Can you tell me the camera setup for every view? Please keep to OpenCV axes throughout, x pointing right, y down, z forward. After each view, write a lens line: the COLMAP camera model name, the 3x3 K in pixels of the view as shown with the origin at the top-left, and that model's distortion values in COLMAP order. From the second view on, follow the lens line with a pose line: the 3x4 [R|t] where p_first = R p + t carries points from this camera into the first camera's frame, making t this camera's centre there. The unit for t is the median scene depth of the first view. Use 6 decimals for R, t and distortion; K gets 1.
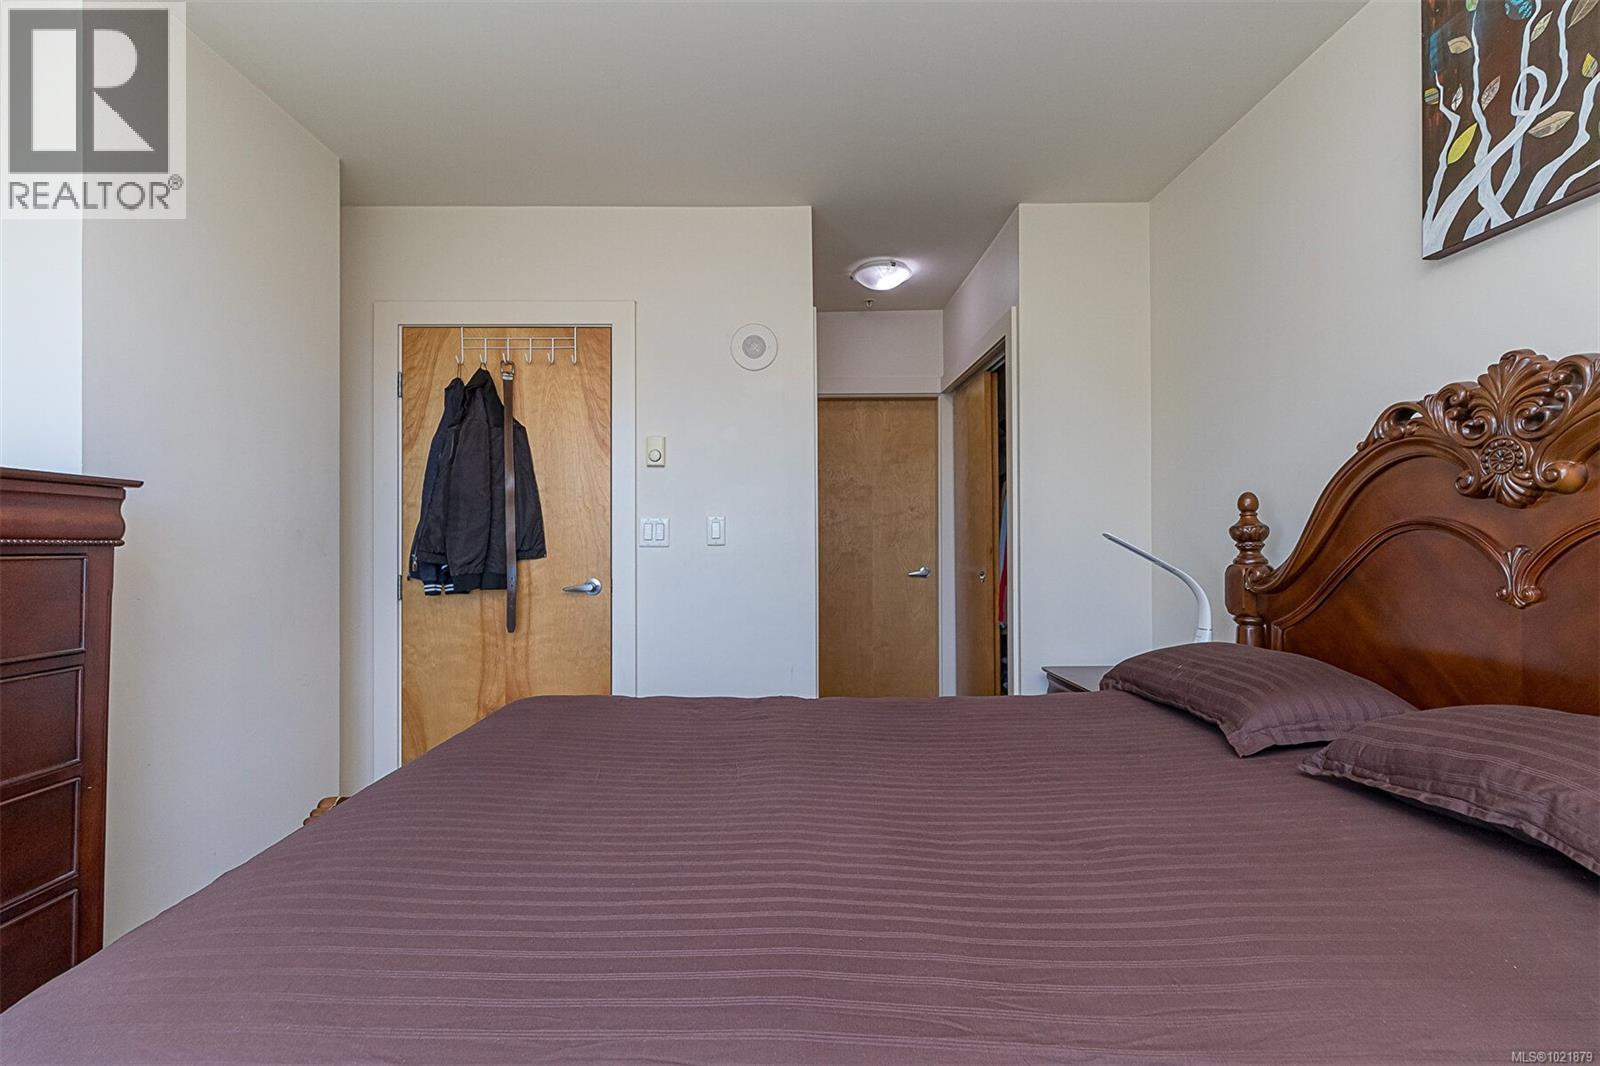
lens RADIAL K [[747.8, 0, 816.7], [0, 747.8, 538.6], [0, 0, 1]] dist [0.002179, 0.001810]
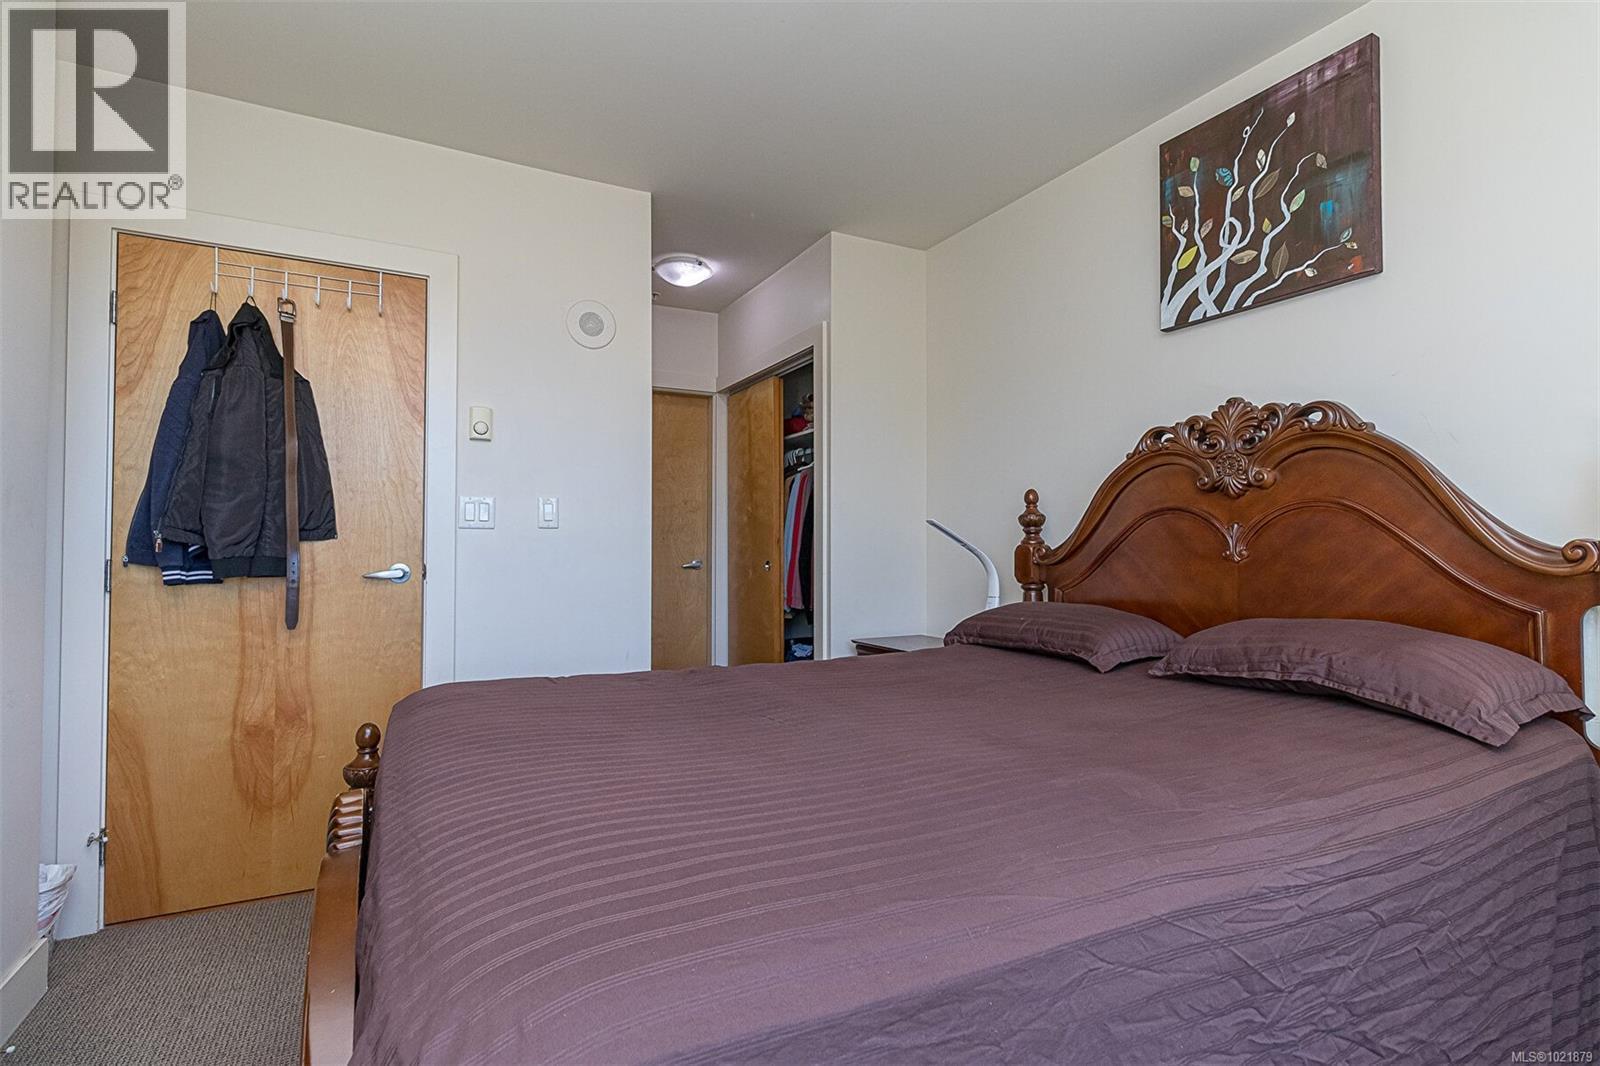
lens RADIAL K [[747.8, 0, 819.9], [0, 747.8, 538.2], [0, 0, 1]] dist [0.002179, 0.001810]
pose [[0.891282, 0.011149, 0.453312, -0.271217], [-0.005870, 0.999898, -0.013050, 0.033860], [-0.453411, 0.008971, 0.891256, 0.003997]]
